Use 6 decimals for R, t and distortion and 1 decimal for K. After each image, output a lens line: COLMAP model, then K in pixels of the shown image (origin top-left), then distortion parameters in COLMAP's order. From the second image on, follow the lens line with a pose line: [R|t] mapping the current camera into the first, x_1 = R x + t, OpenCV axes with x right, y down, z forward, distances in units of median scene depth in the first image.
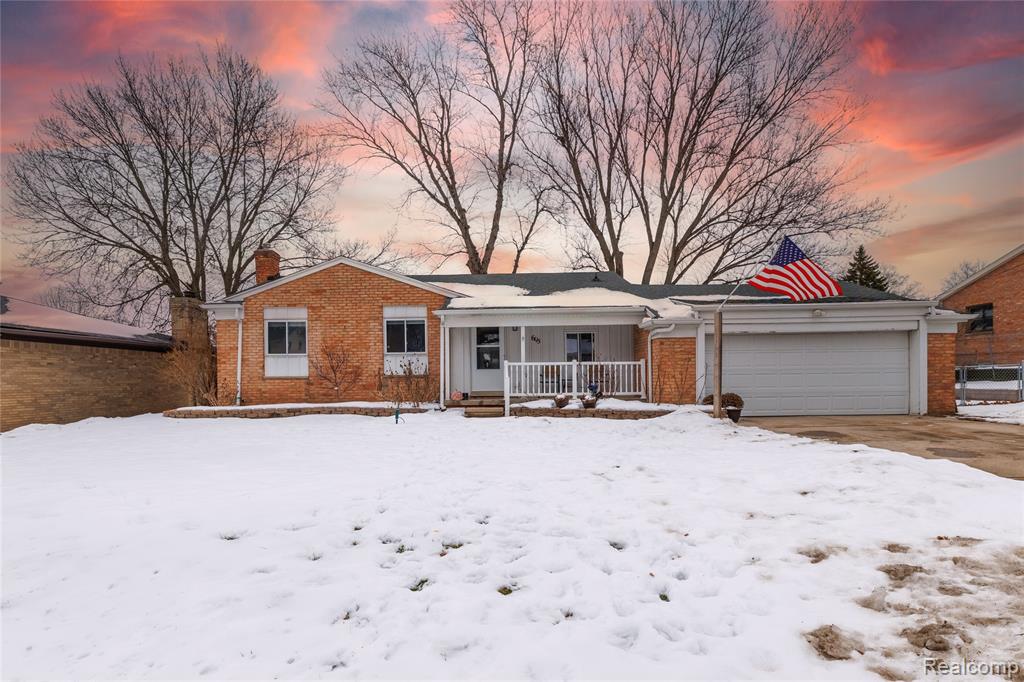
lens RADIAL K [[469.2, 0, 515.6], [0, 469.2, 377.0], [0, 0, 1]] dist [-0.004563, -0.000210]
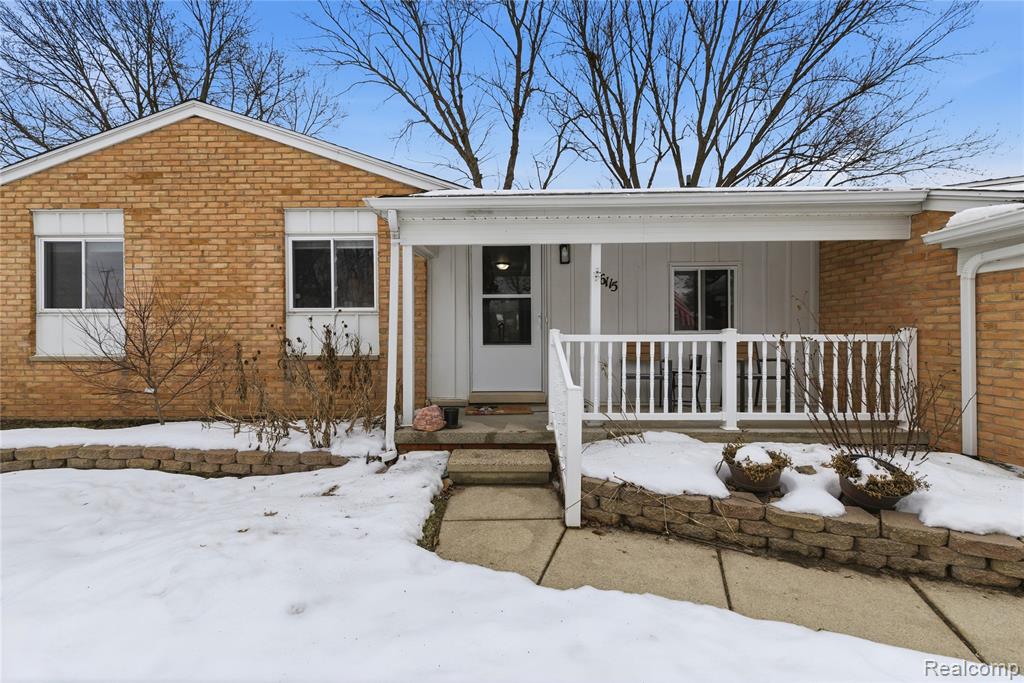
lens RADIAL K [[409.3, 0, 522.5], [0, 409.3, 339.5], [0, 0, 1]] dist [0.000638, -0.000098]
pose [[0.999962, 0.008395, -0.002390, -0.041492], [-0.008364, 0.999885, 0.012660, -0.027391], [0.002496, -0.012640, 0.999917, 0.587101]]
